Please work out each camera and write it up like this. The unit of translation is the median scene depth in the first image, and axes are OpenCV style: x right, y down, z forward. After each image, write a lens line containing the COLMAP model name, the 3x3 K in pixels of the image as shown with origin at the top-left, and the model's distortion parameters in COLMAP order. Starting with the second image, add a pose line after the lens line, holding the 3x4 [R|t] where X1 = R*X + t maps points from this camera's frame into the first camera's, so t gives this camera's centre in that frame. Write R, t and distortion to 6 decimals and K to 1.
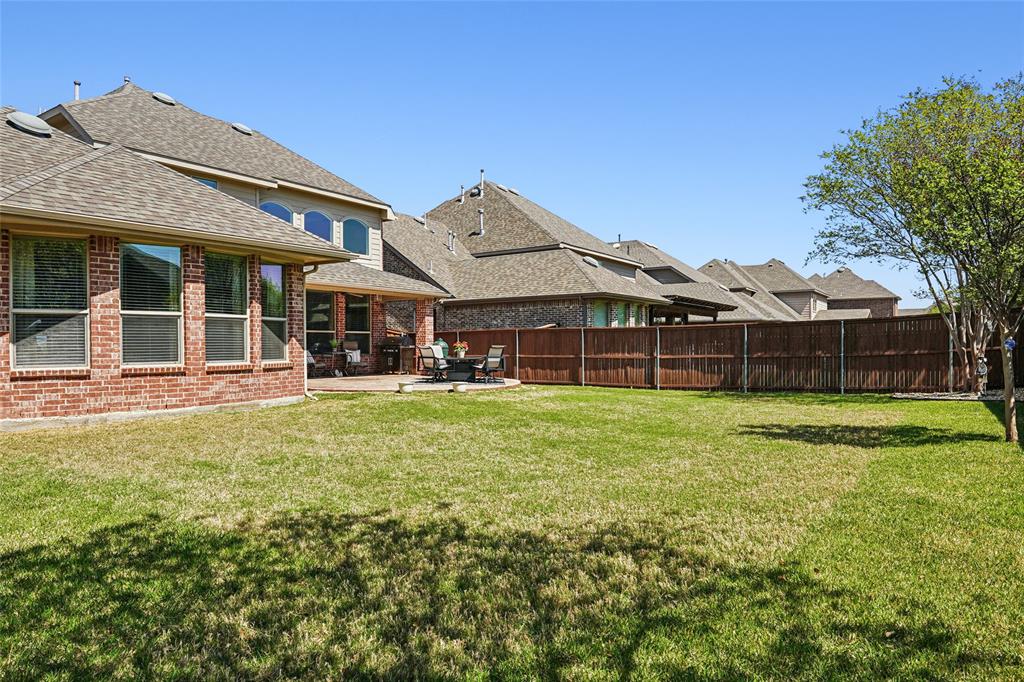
lens RADIAL K [[670.2, 0, 517.5], [0, 670.2, 346.2], [0, 0, 1]] dist [-0.002122, -0.005837]
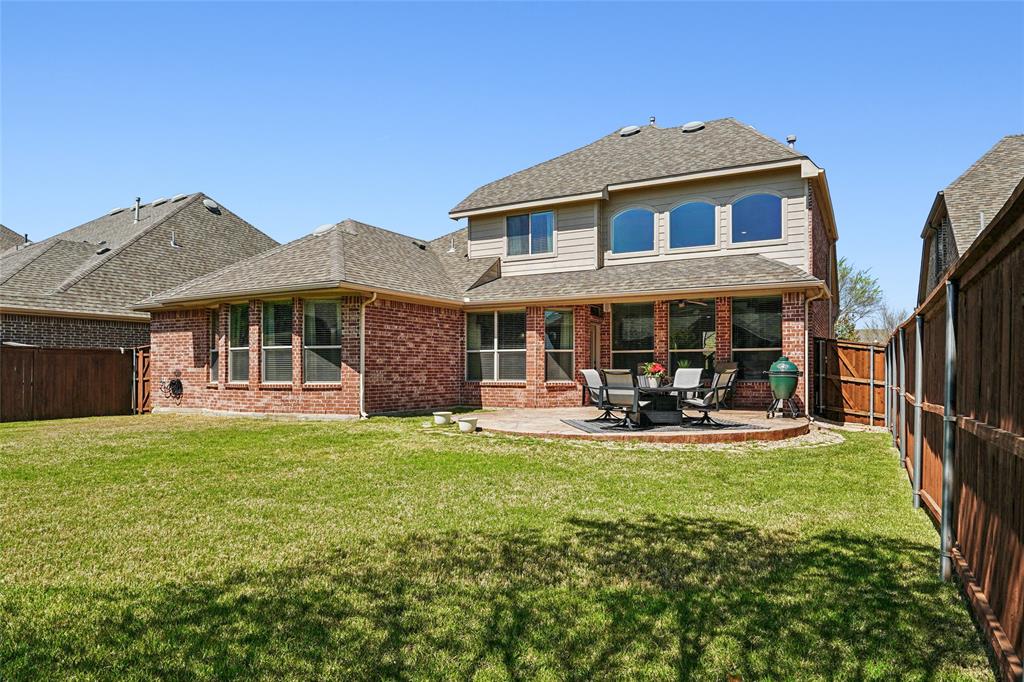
lens RADIAL K [[670.2, 0, 499.1], [0, 670.2, 370.2], [0, 0, 1]] dist [-0.002122, -0.005837]
pose [[0.078614, 0.002205, -0.996903, 0.469551], [0.002011, 0.999995, 0.002370, -0.000863], [0.996903, -0.002191, 0.078609, 0.678685]]
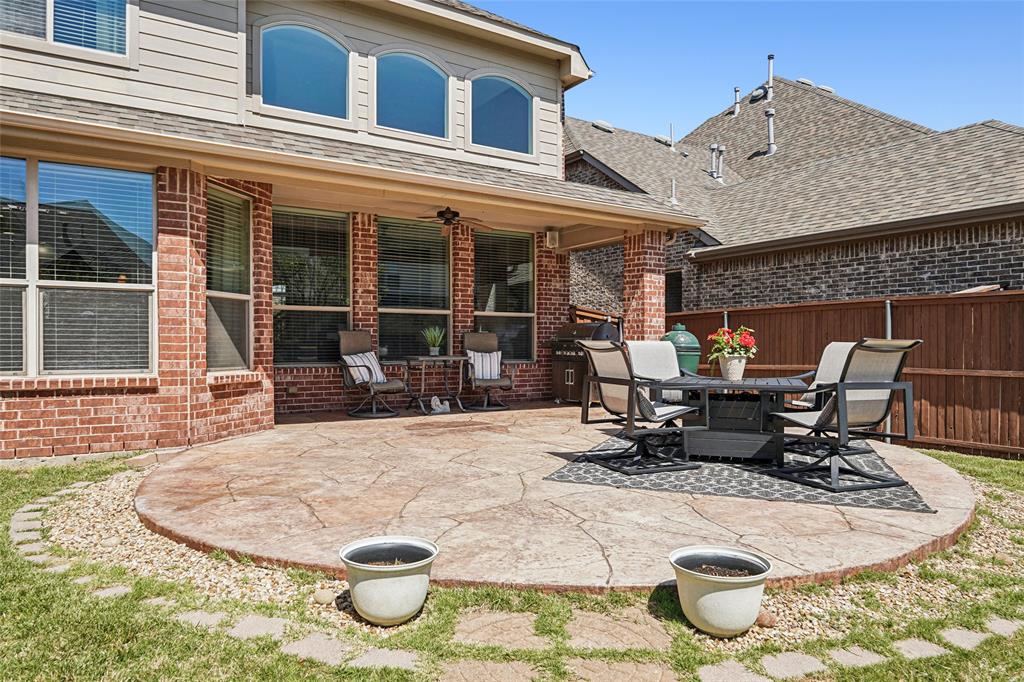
lens RADIAL K [[670.2, 0, 512.4], [0, 670.2, 350.3], [0, 0, 1]] dist [-0.002122, -0.005837]
pose [[0.919929, 0.004973, -0.392053, -0.047977], [-0.002562, 0.999974, 0.006672, 0.001697], [0.392077, -0.005133, 0.919918, 0.573988]]
